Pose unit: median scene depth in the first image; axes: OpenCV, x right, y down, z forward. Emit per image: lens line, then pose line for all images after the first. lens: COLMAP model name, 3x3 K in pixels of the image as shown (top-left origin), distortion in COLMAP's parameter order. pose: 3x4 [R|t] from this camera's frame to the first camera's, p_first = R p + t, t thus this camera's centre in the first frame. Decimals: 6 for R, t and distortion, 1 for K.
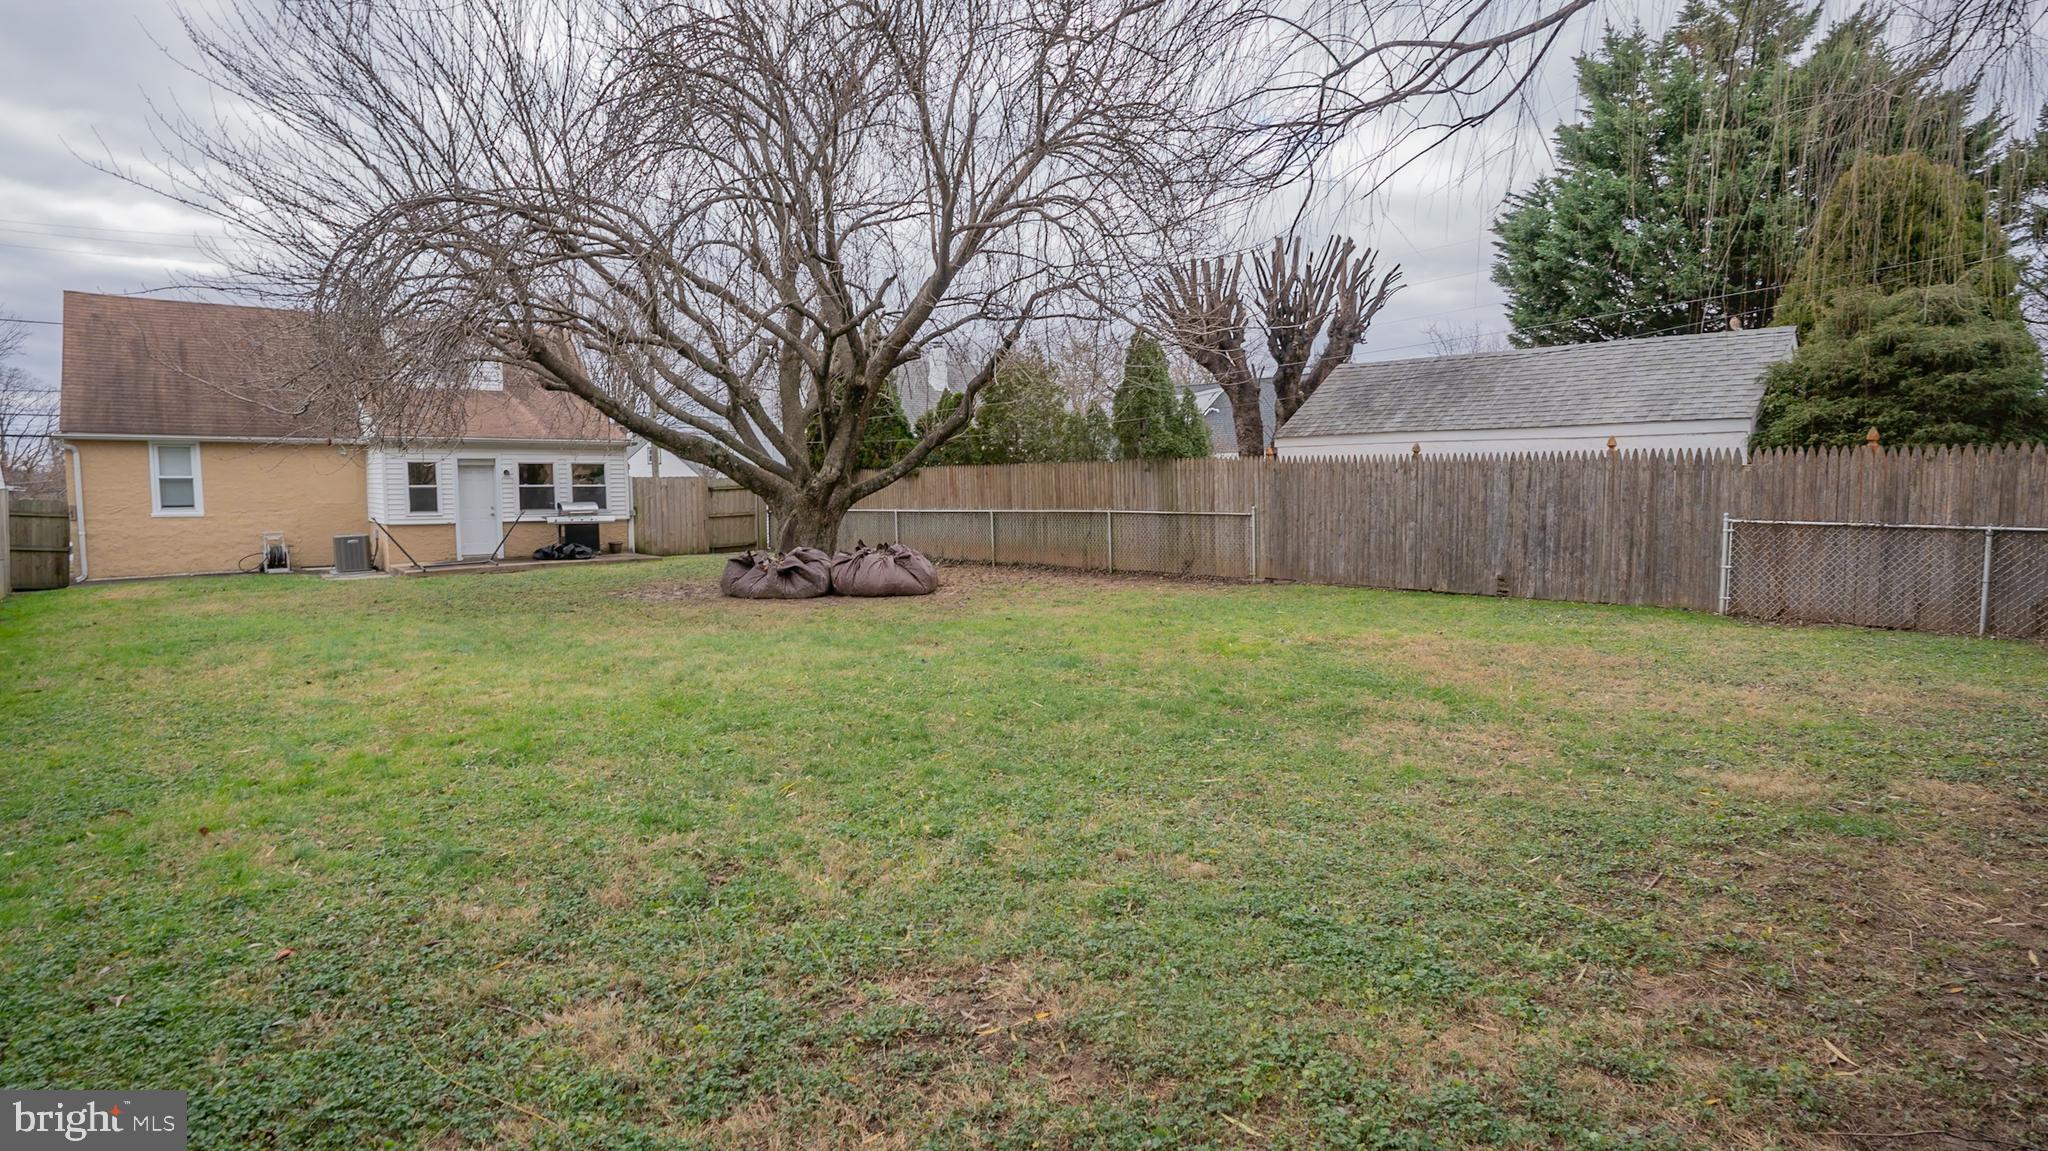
lens RADIAL K [[1055.6, 0, 1016.6], [0, 1055.6, 576.3], [0, 0, 1]] dist [-0.081231, 0.045422]
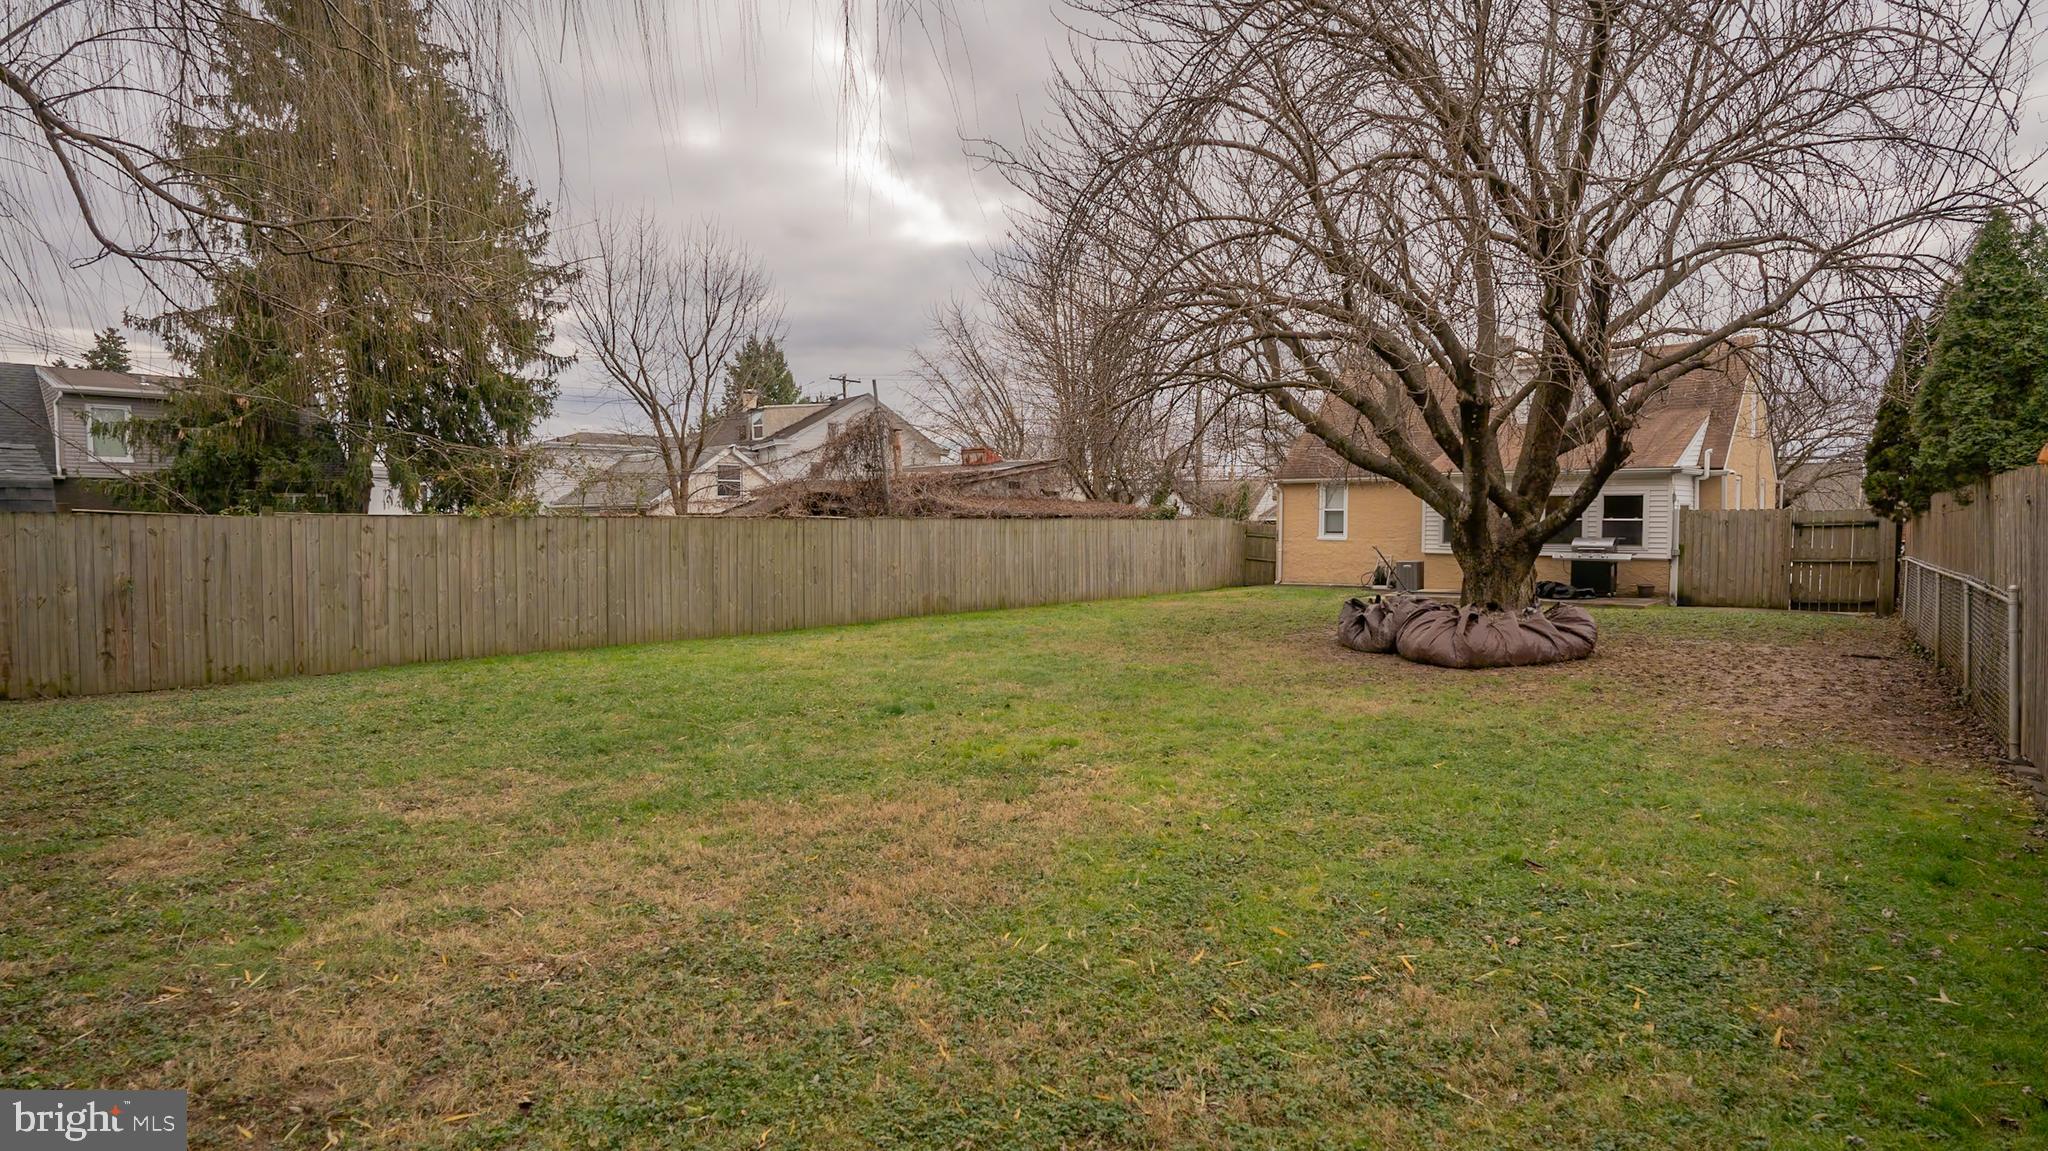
lens RADIAL K [[1055.6, 0, 1016.6], [0, 1055.6, 576.3], [0, 0, 1]] dist [-0.081231, 0.045422]
pose [[0.138029, 0.059273, -0.988653, 0.423724], [-0.081167, 0.995527, 0.048353, -0.041866], [0.987097, 0.073572, 0.142223, 0.390768]]
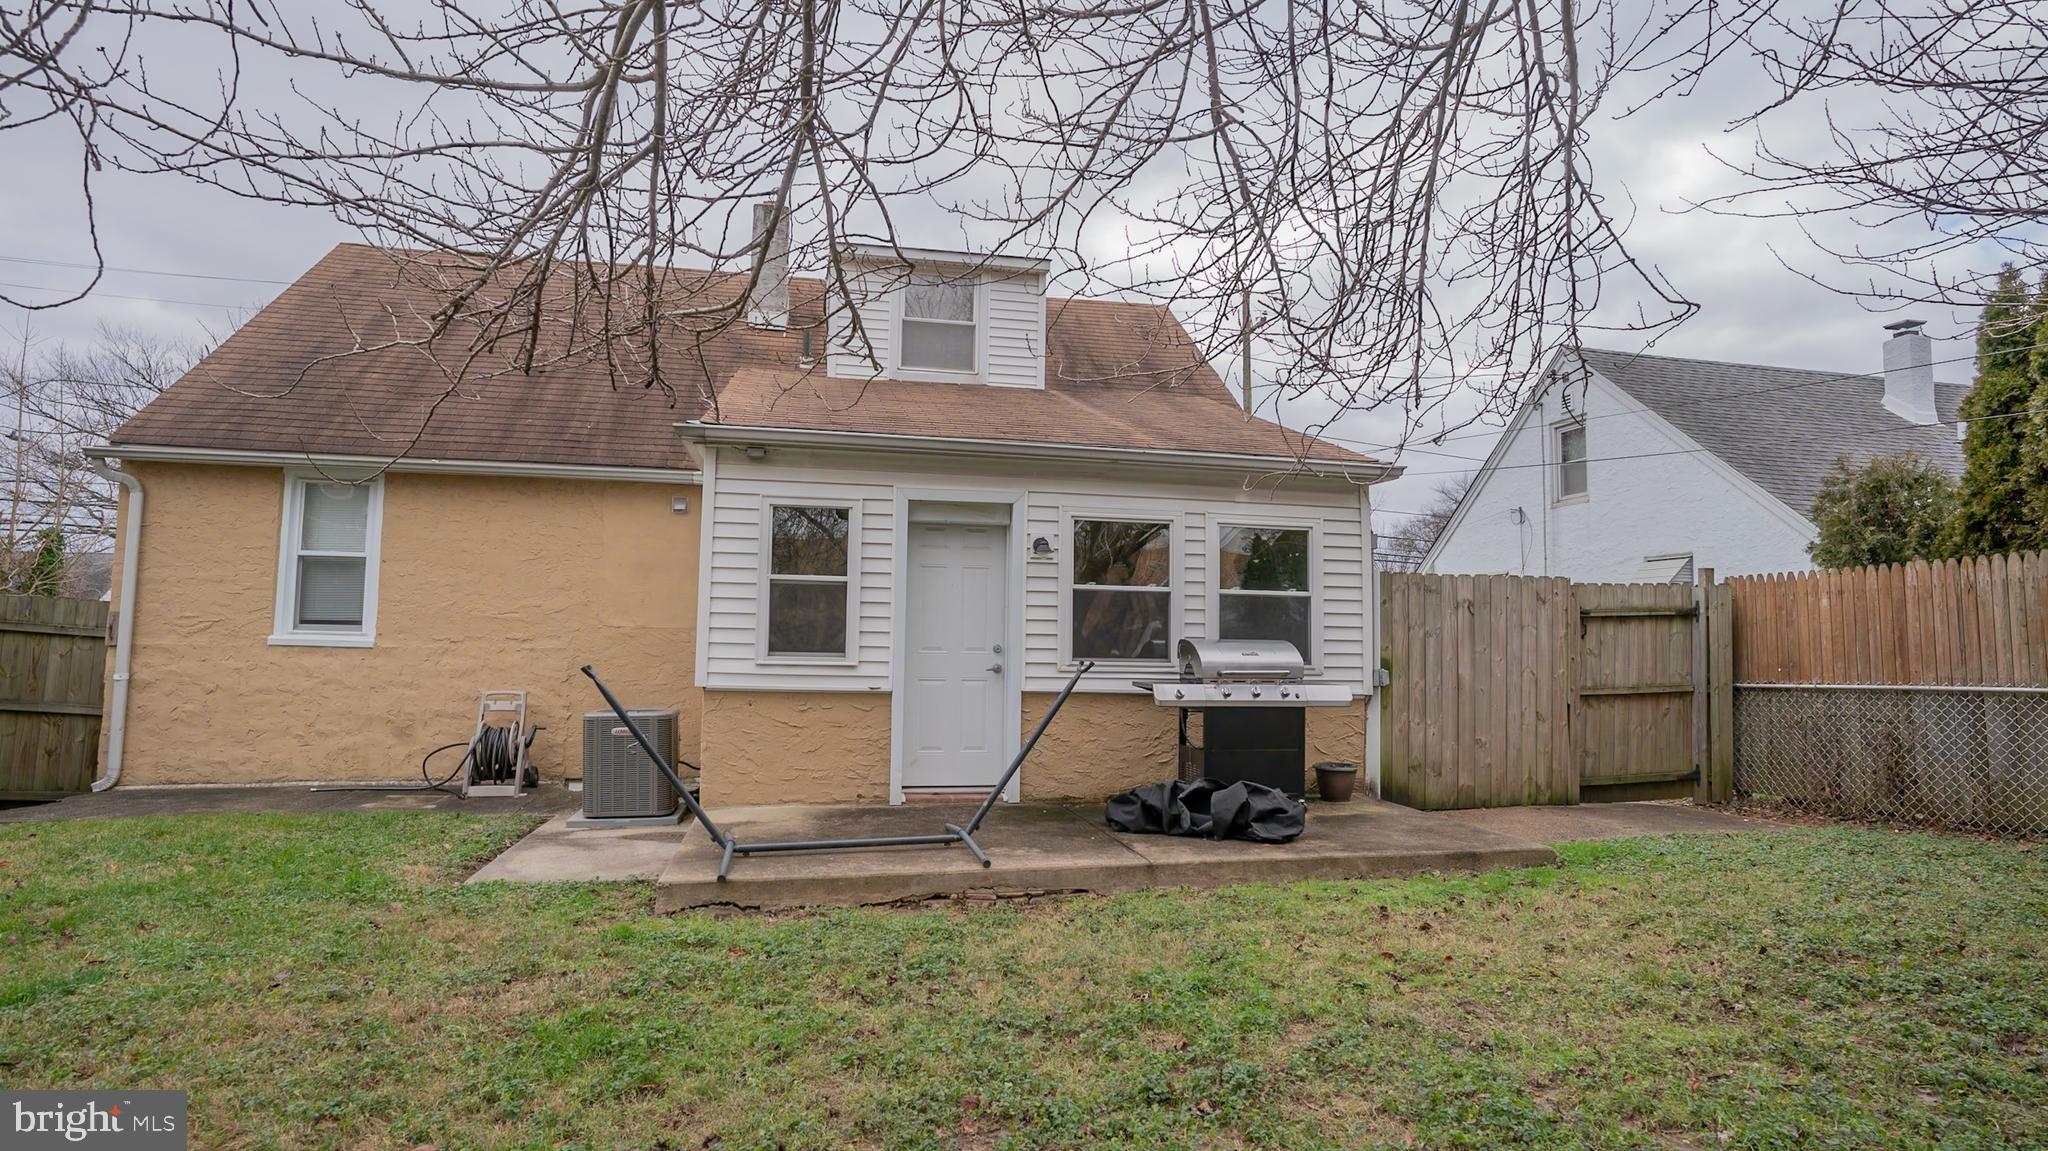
lens RADIAL K [[1055.6, 0, 1016.6], [0, 1055.6, 576.3], [0, 0, 1]] dist [-0.081231, 0.045422]
pose [[0.884991, -0.008456, -0.465531, -0.346571], [-0.061287, 0.989020, -0.134473, -0.044583], [0.461556, 0.147539, 0.874756, 0.712364]]
